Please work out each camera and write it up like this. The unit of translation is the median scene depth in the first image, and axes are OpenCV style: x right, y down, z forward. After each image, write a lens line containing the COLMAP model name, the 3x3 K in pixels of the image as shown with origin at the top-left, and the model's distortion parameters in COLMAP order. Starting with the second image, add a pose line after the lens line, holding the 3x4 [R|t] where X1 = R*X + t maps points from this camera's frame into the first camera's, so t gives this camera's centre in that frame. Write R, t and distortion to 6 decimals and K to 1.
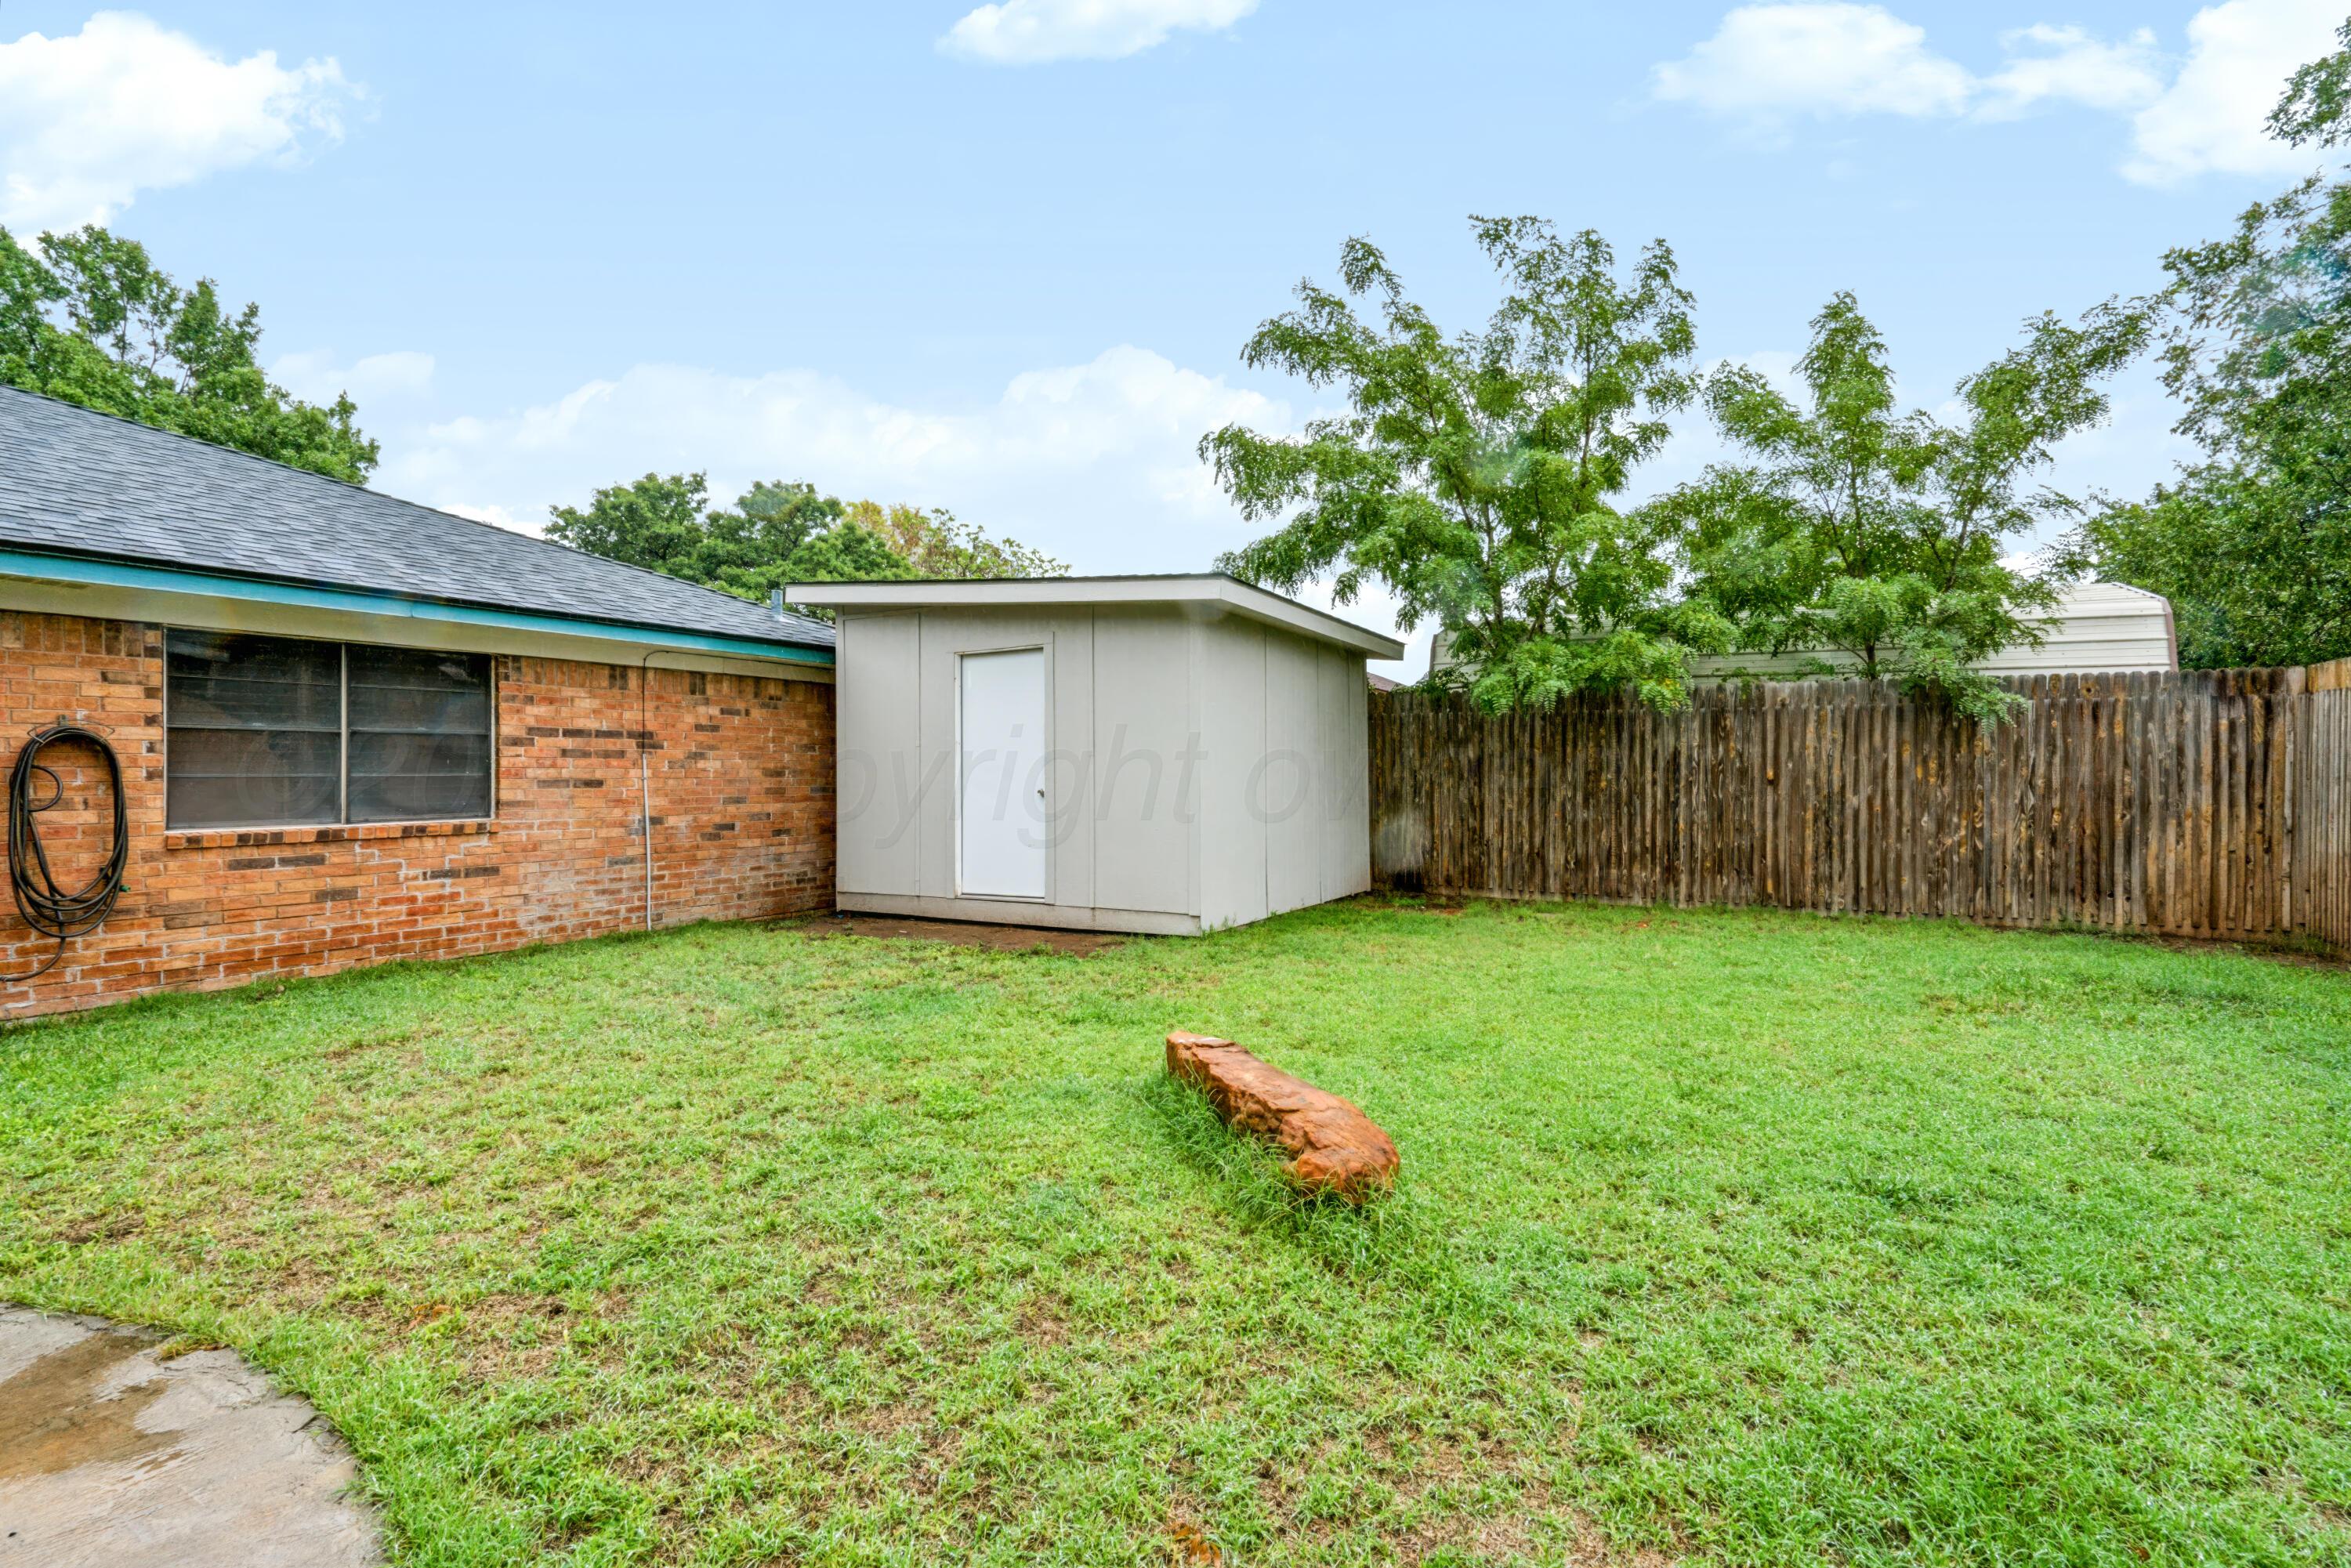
lens RADIAL K [[1066.8, 0, 1171.1], [0, 1066.8, 776.6], [0, 0, 1]] dist [-0.000589, 0.000219]
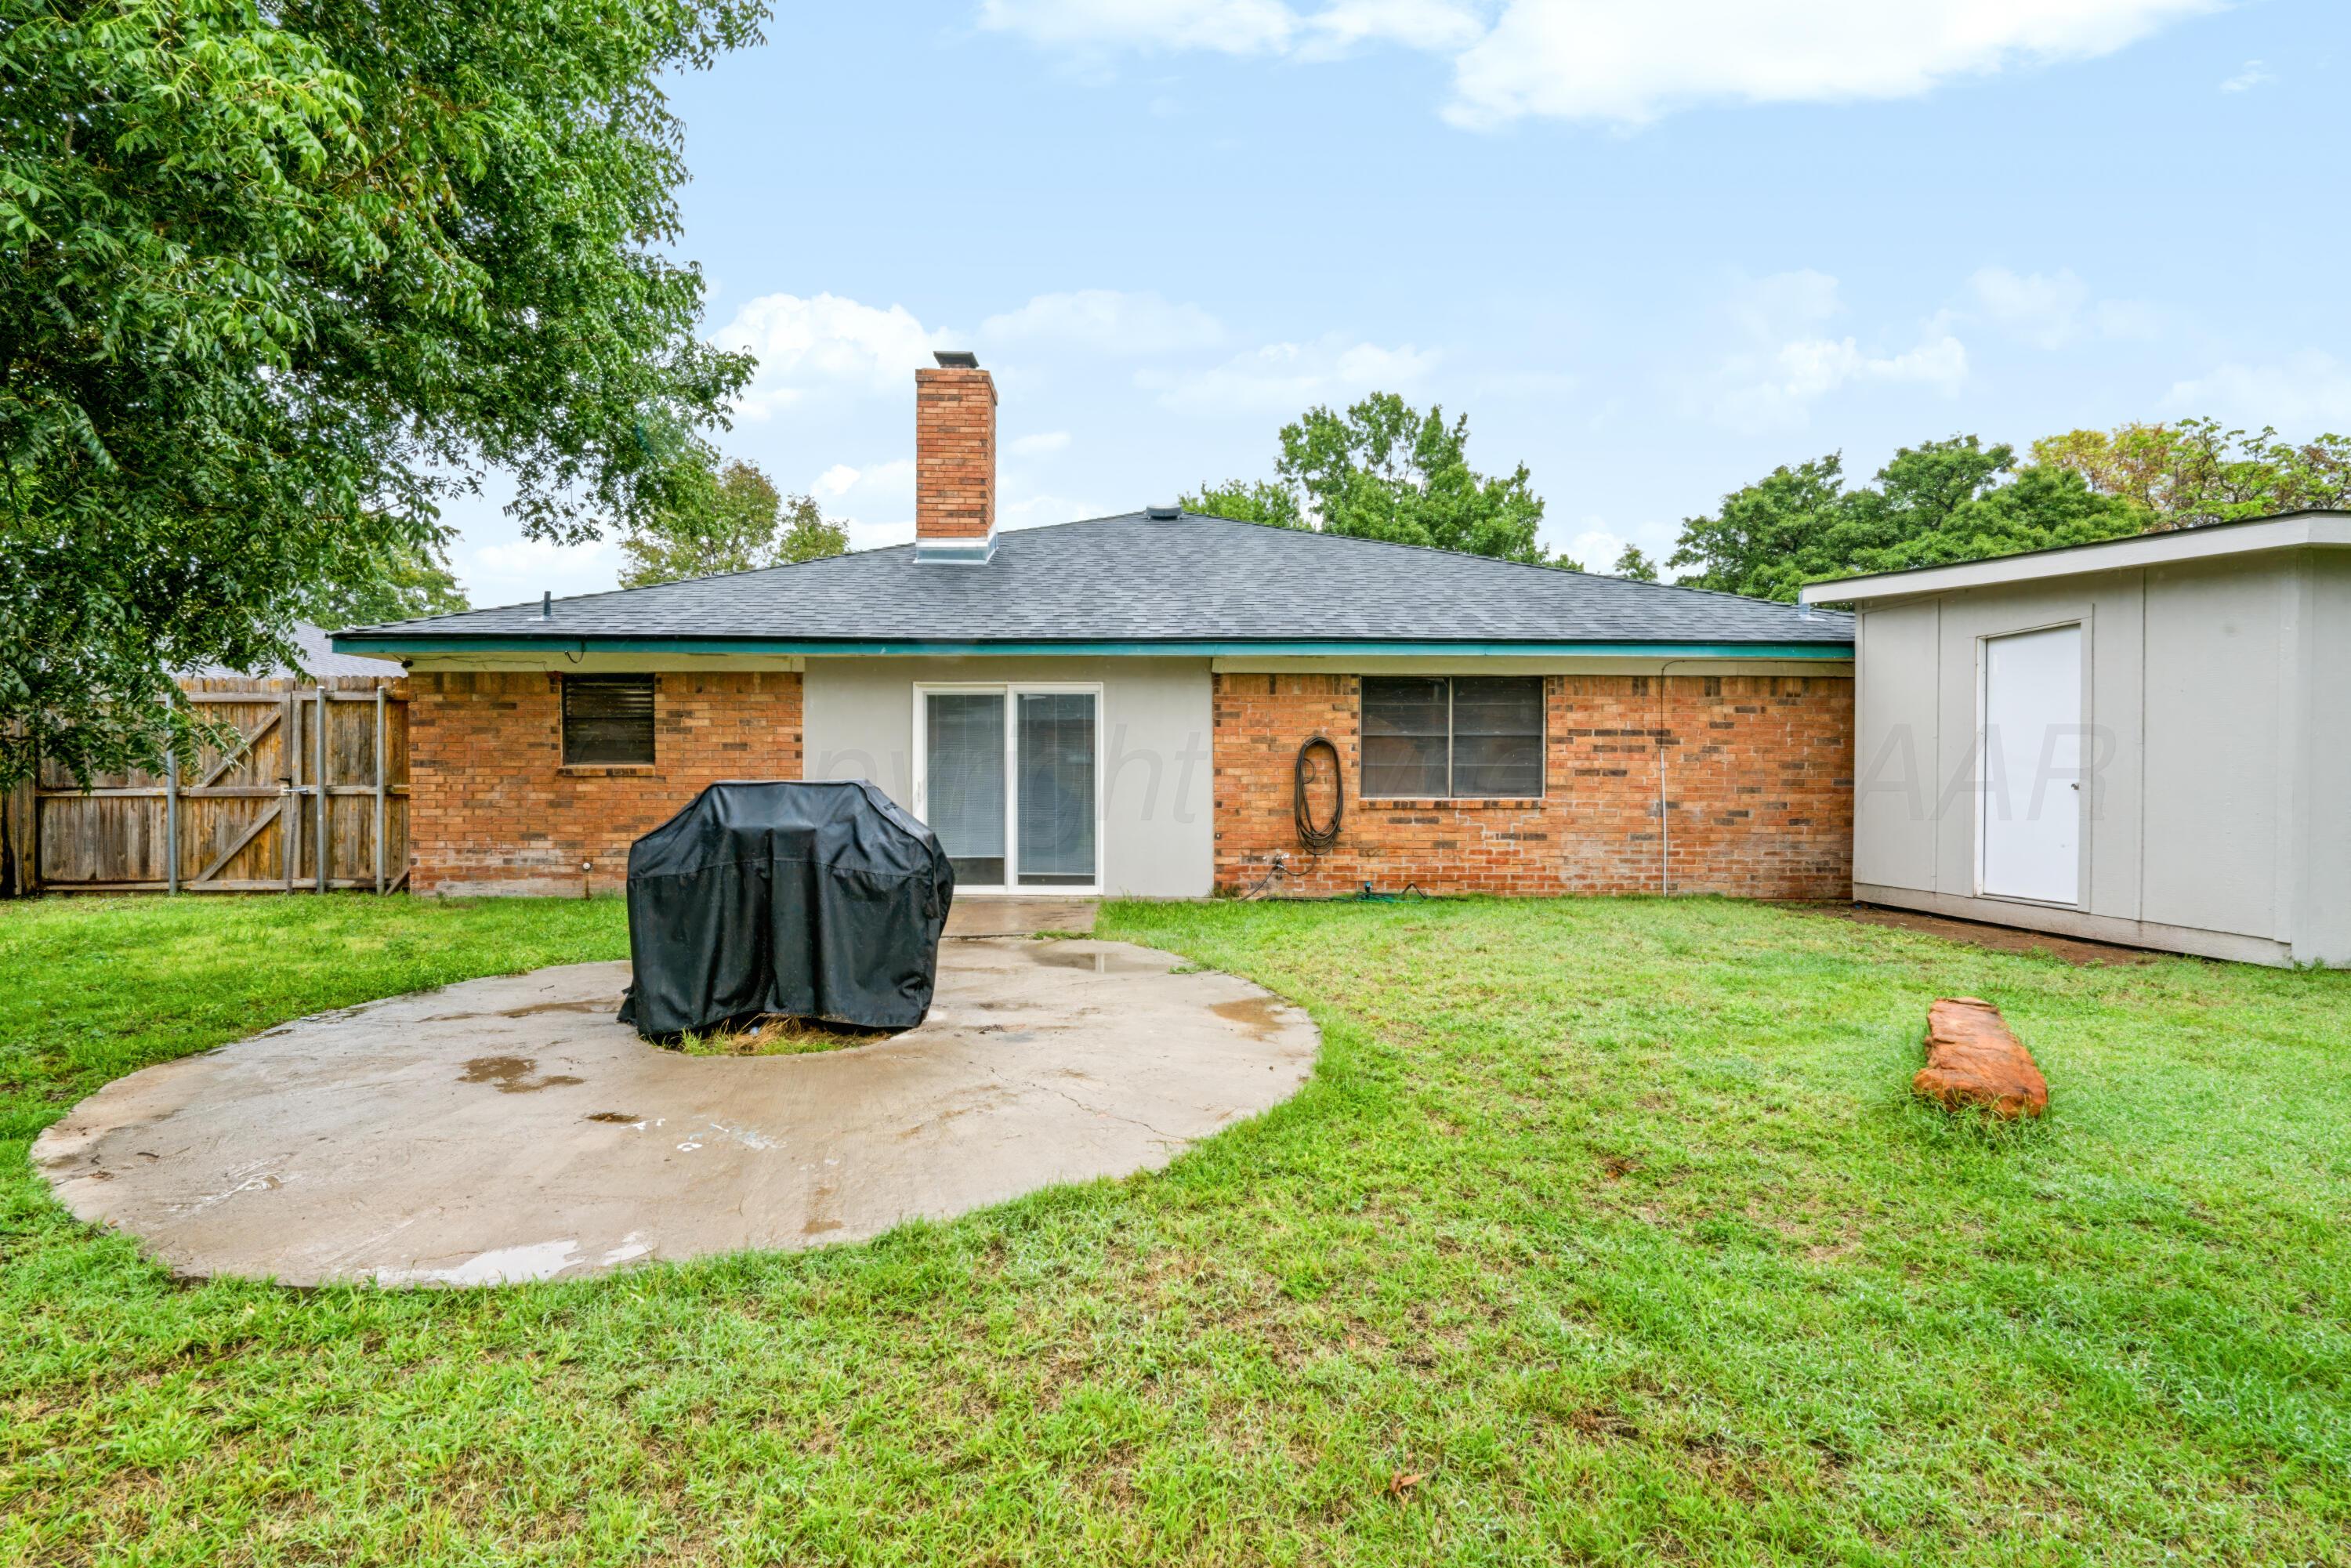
lens RADIAL K [[1078.2, 0, 1160.7], [0, 1078.2, 795.7], [0, 0, 1]] dist [0.002449, 0.000280]
pose [[0.541652, 0.024332, -0.840250, 0.193200], [-0.007942, 0.999684, 0.023829, 0.006286], [0.840565, -0.006234, 0.541675, -0.112186]]
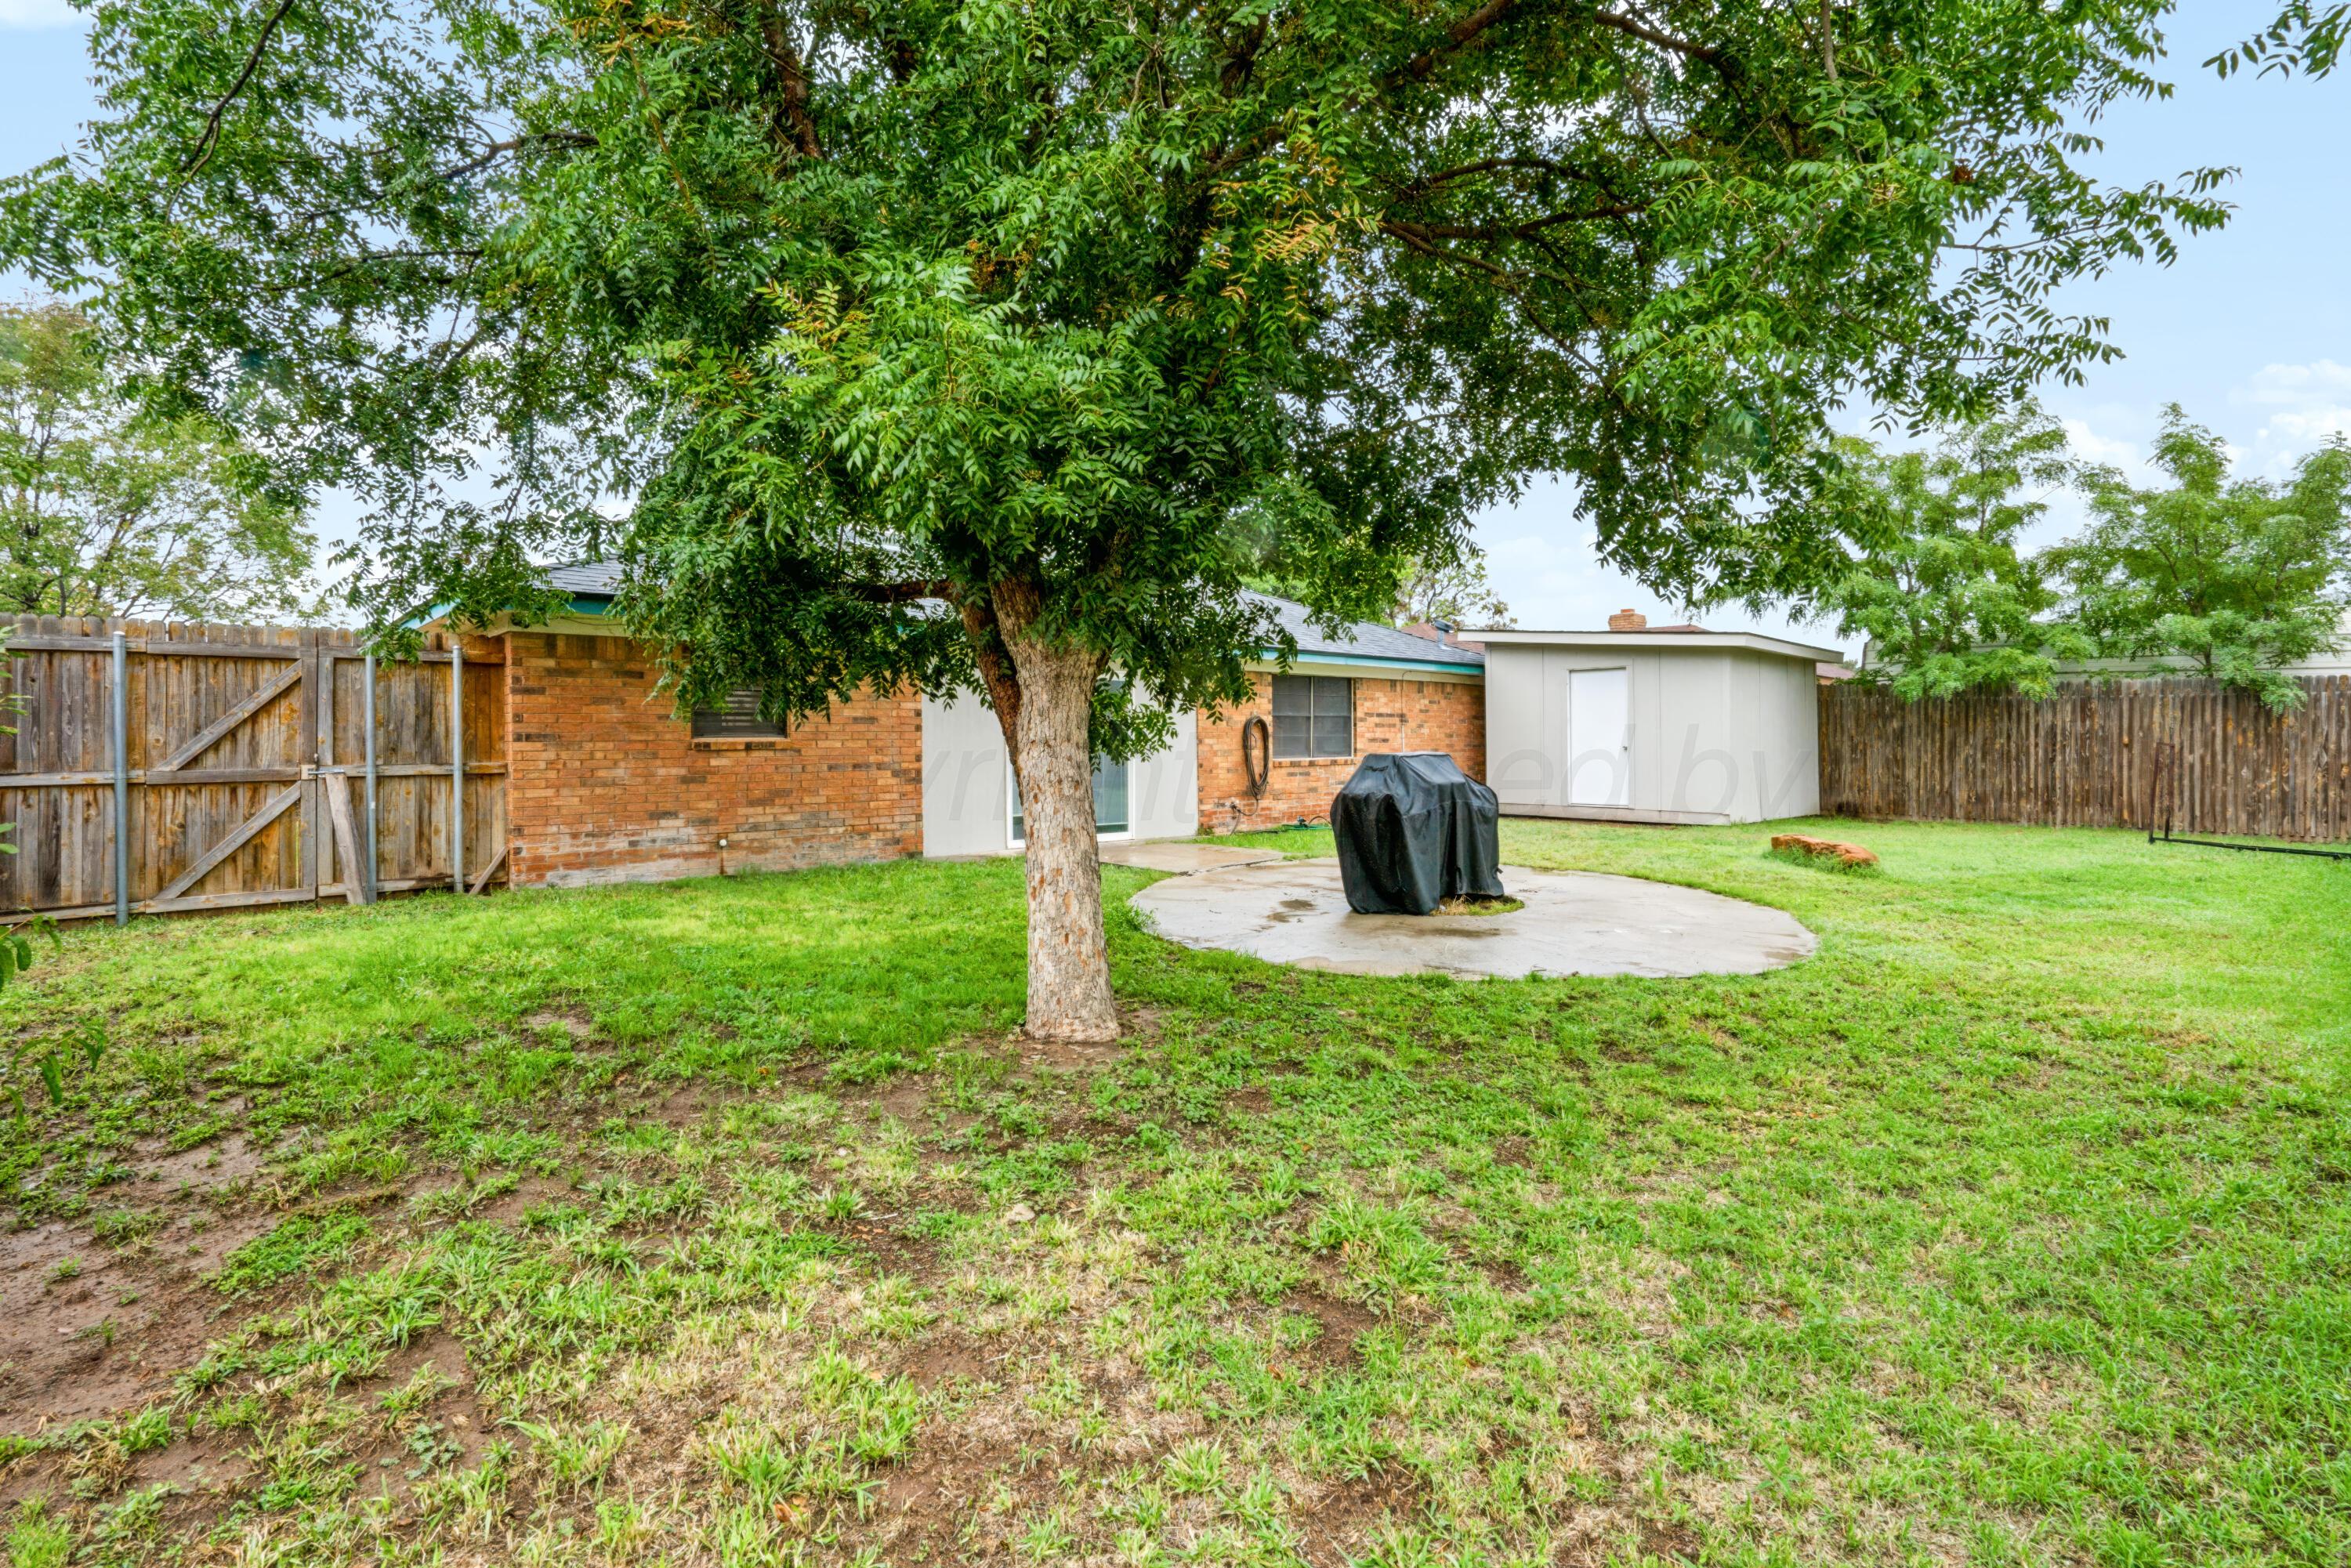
lens RADIAL K [[1083.9, 0, 1174.7], [0, 1083.9, 724.0], [0, 0, 1]] dist [0.000273, -0.000085]
pose [[0.957613, 0.003083, -0.288041, -0.286555], [-0.006615, 0.999914, -0.011290, 0.001136], [0.287982, 0.012717, 0.957551, -0.862525]]
